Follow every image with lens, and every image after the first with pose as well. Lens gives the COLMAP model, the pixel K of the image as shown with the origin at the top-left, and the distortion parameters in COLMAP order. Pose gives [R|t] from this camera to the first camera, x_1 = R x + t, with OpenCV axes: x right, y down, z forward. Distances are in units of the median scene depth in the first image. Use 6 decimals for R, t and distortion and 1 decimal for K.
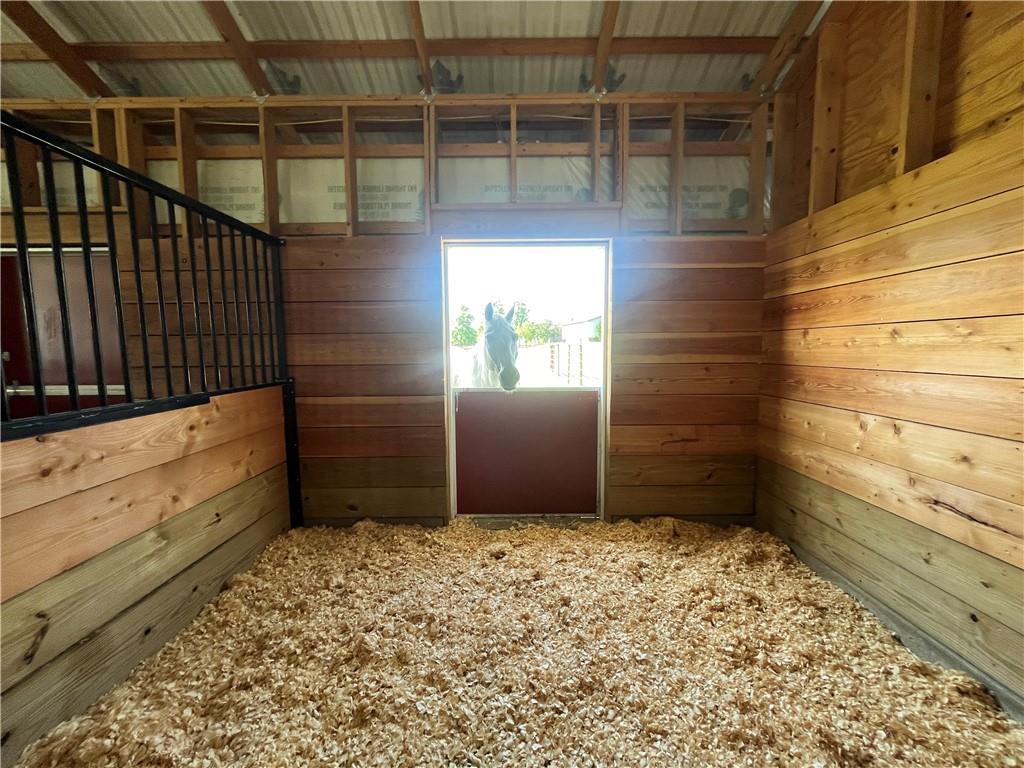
lens RADIAL K [[411.7, 0, 513.1], [0, 411.7, 387.0], [0, 0, 1]] dist [-0.000668, -0.000399]
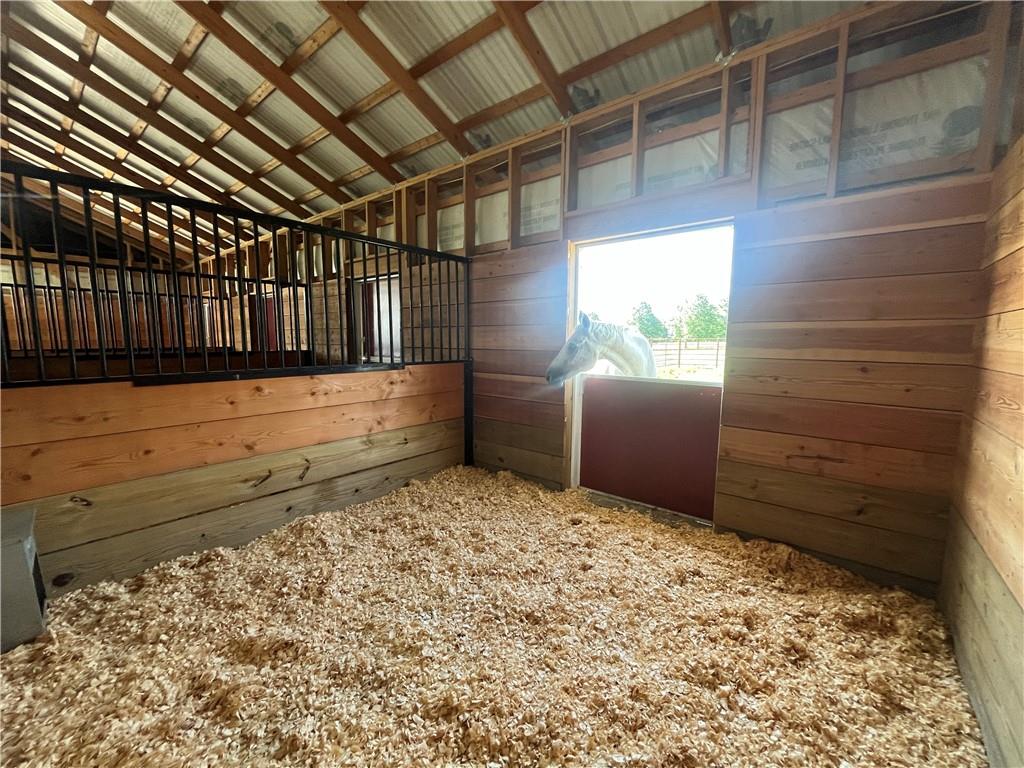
lens RADIAL K [[411.7, 0, 507.1], [0, 411.7, 385.0], [0, 0, 1]] dist [-0.000668, -0.000399]
pose [[0.769933, 0.084690, -0.632480, 0.454482], [-0.071917, 0.996355, 0.045867, -0.002859], [0.634060, 0.010172, 0.773217, 0.003393]]
